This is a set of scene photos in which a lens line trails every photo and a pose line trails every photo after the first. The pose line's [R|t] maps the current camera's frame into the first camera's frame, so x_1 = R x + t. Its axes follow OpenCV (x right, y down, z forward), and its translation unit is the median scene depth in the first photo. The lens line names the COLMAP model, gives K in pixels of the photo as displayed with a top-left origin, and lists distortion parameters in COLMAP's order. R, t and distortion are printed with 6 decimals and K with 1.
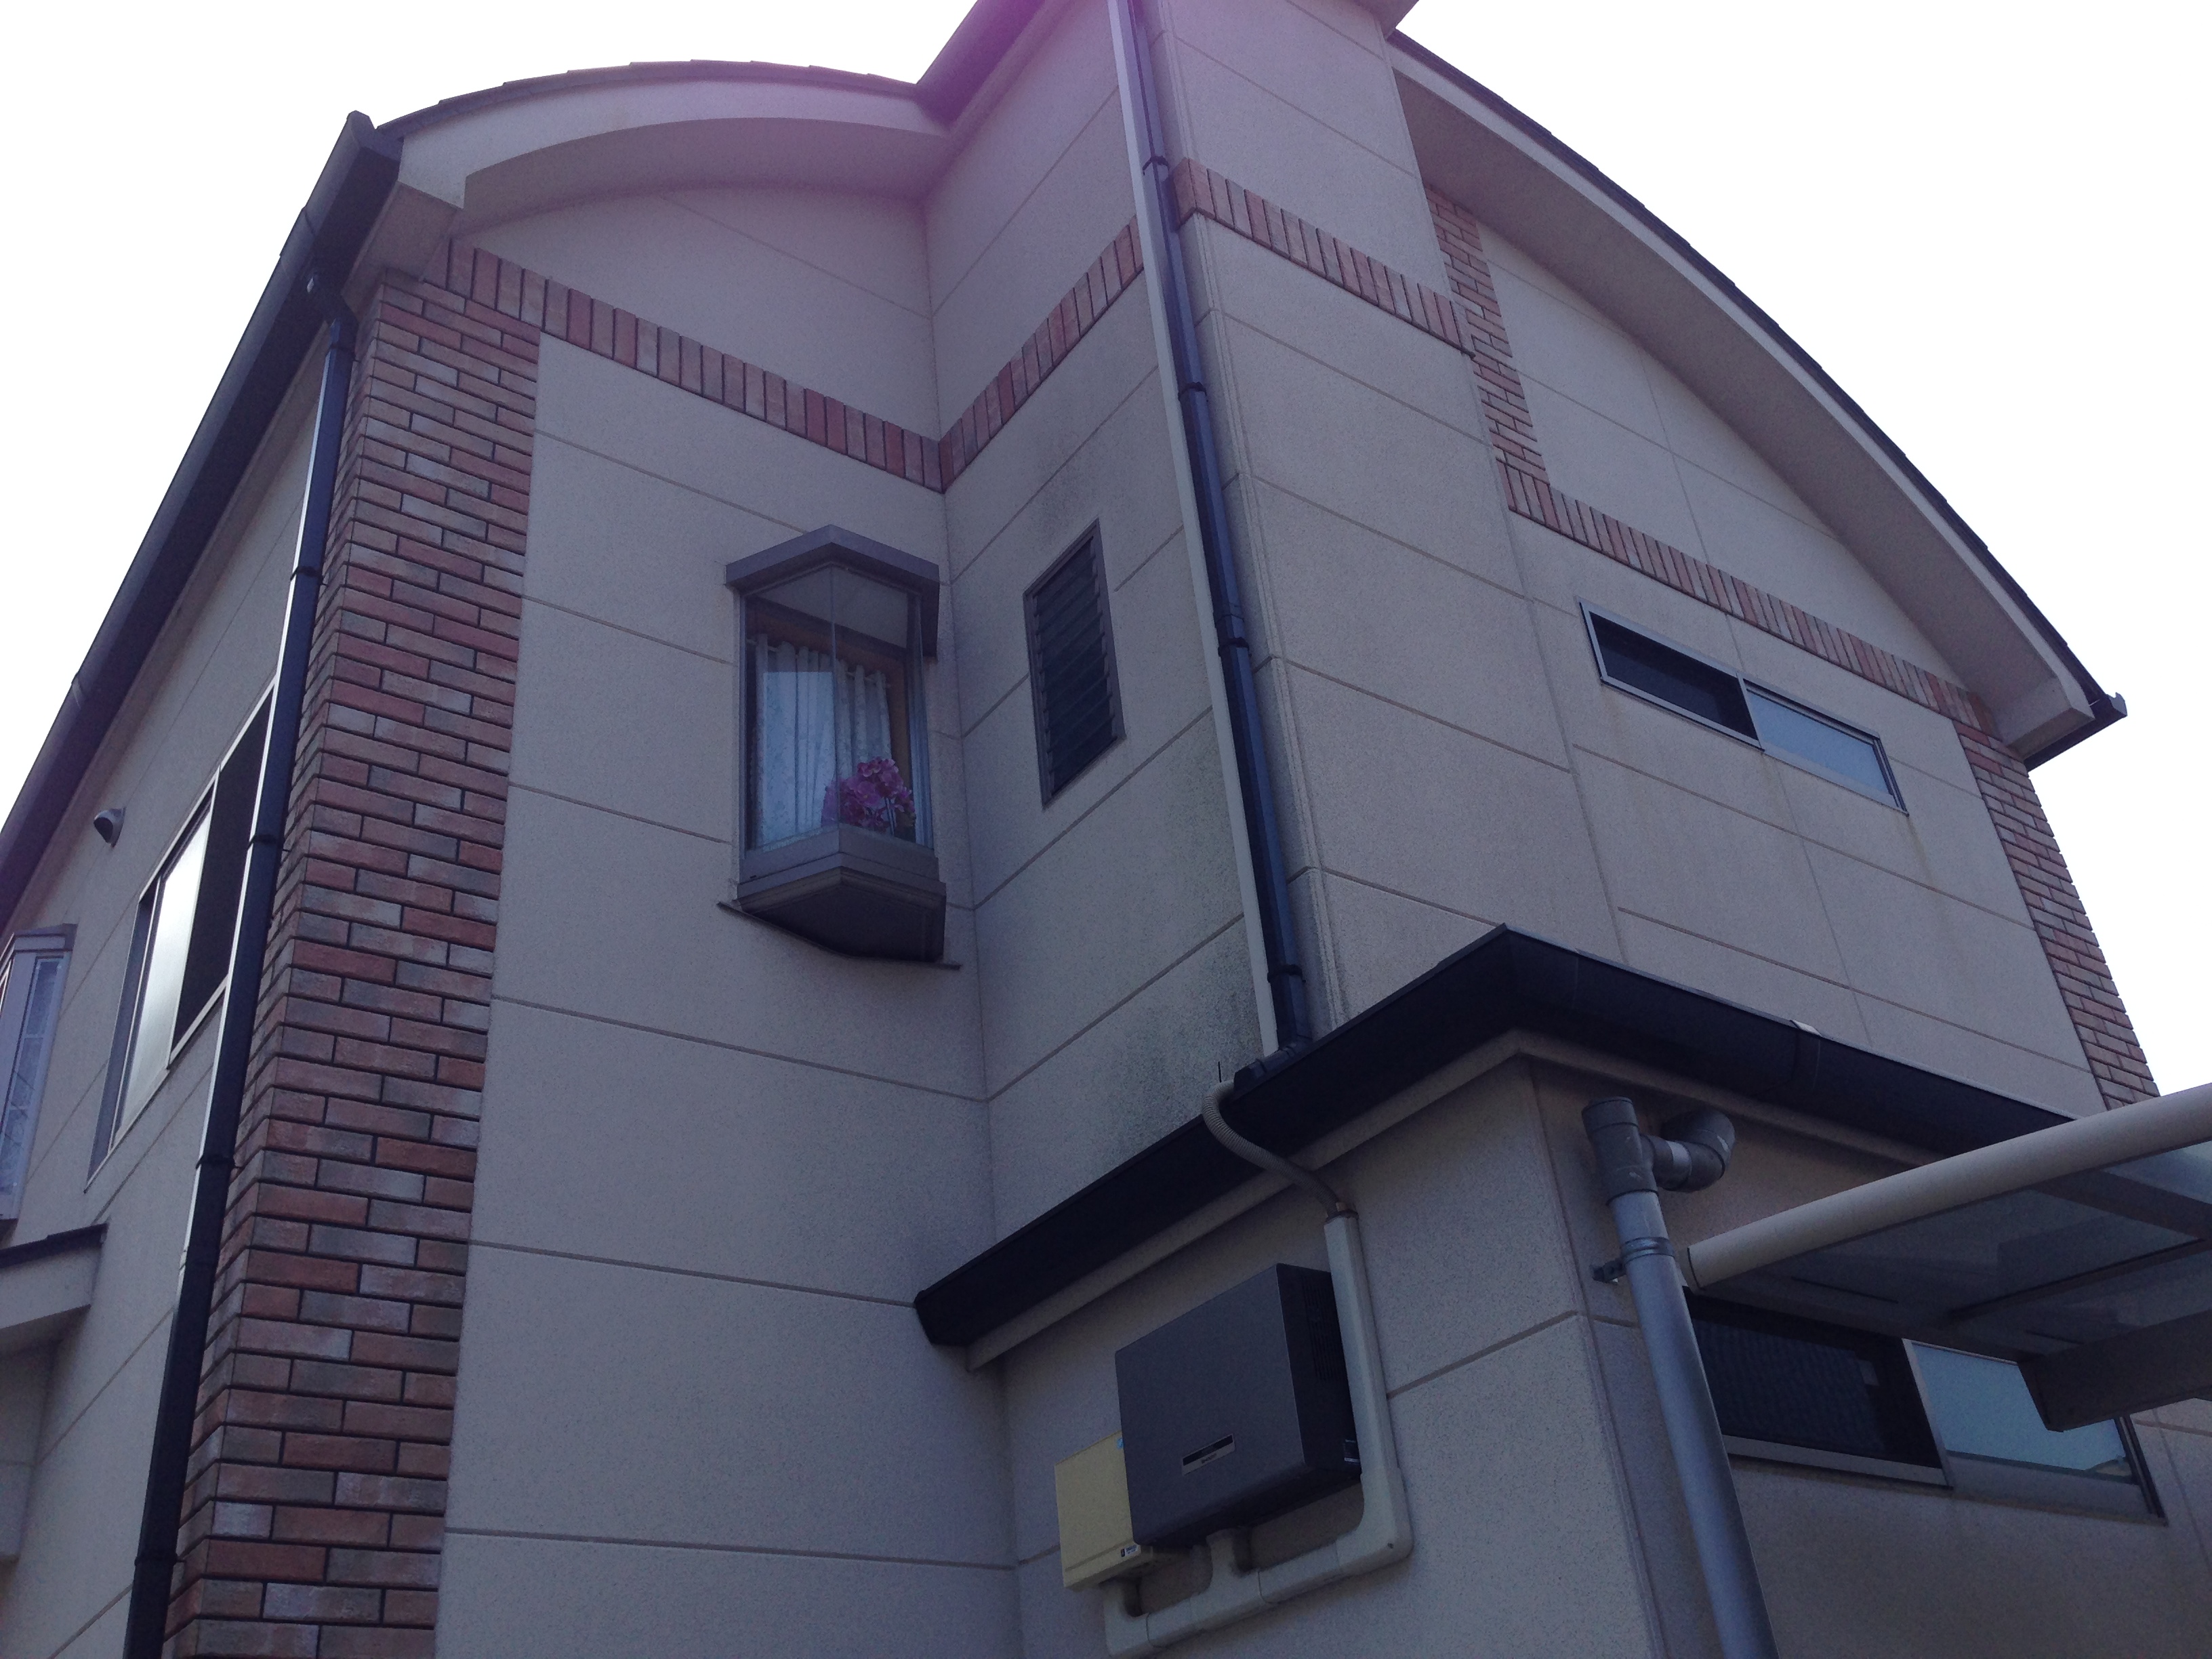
lens RADIAL K [[2061.7, 0, 1106.0], [0, 2061.7, 829.5], [0, 0, 1]] dist [0.138085, -0.189112]
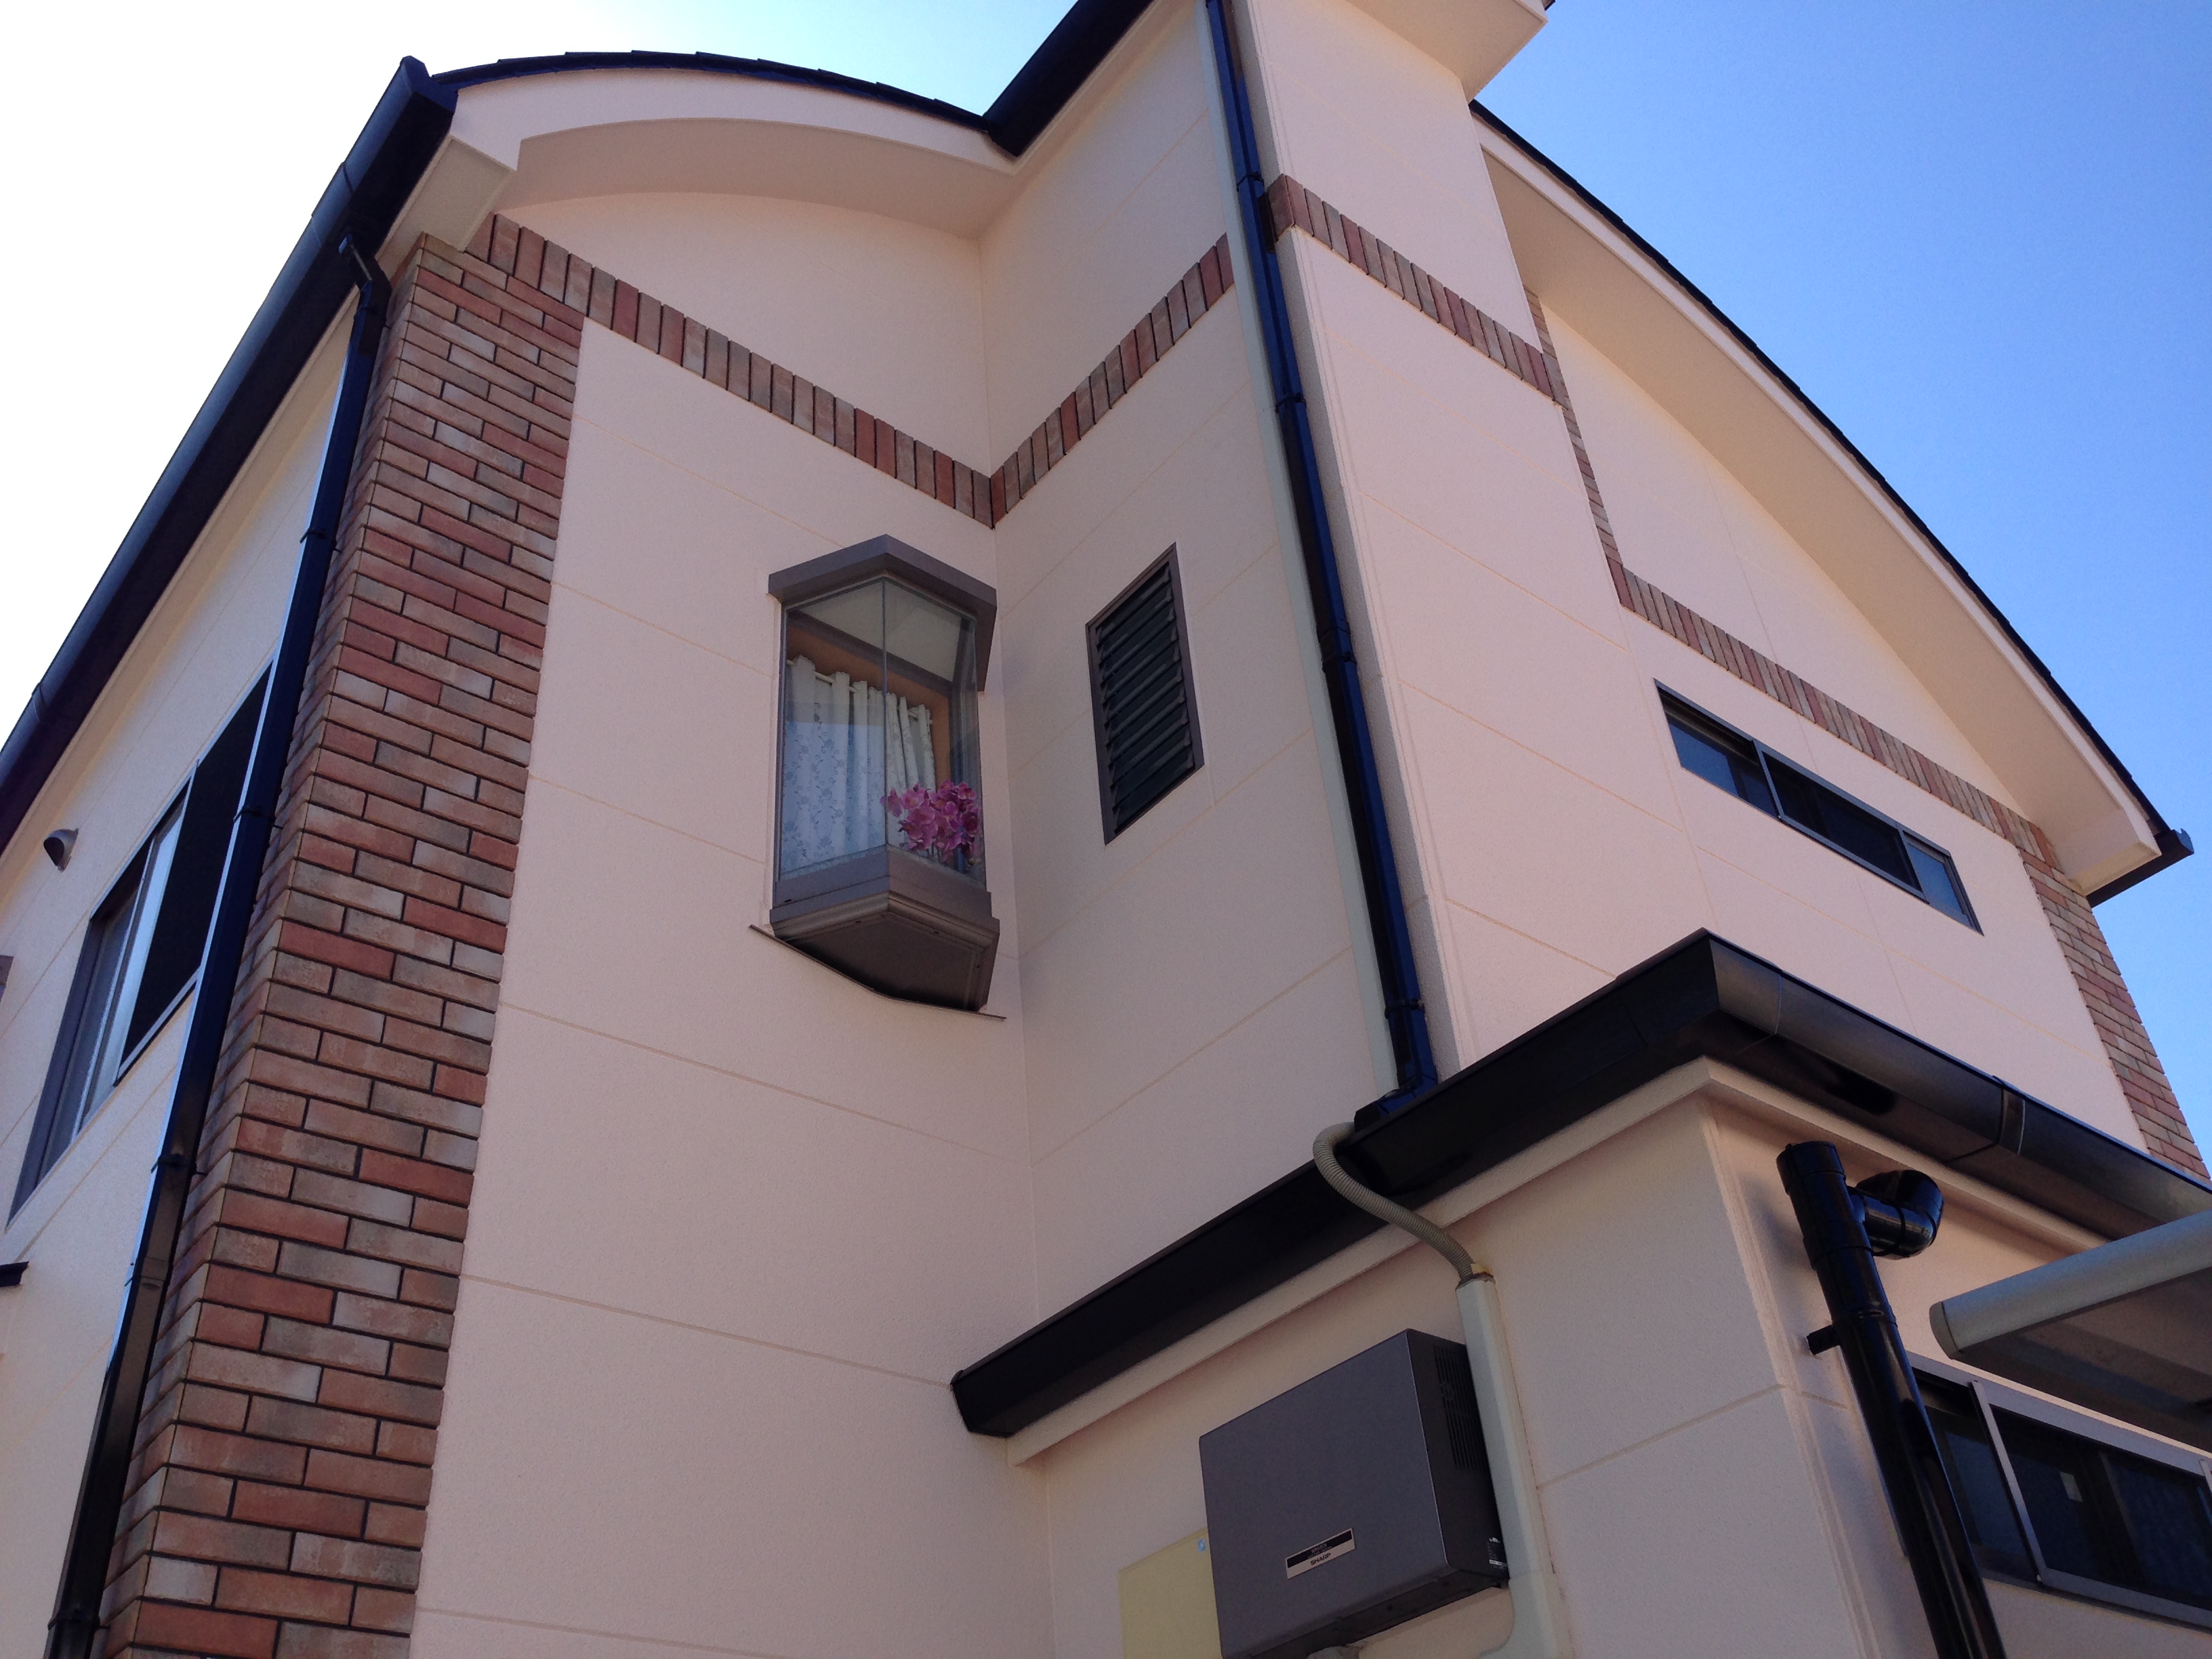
lens RADIAL K [[2064.2, 0, 1106.0], [0, 2064.2, 829.5], [0, 0, 1]] dist [0.111243, -0.166846]
pose [[0.998556, 0.045489, 0.028585, -0.066098], [-0.042755, 0.995034, -0.089881, 0.073820], [-0.032532, 0.088529, 0.995542, 0.108247]]
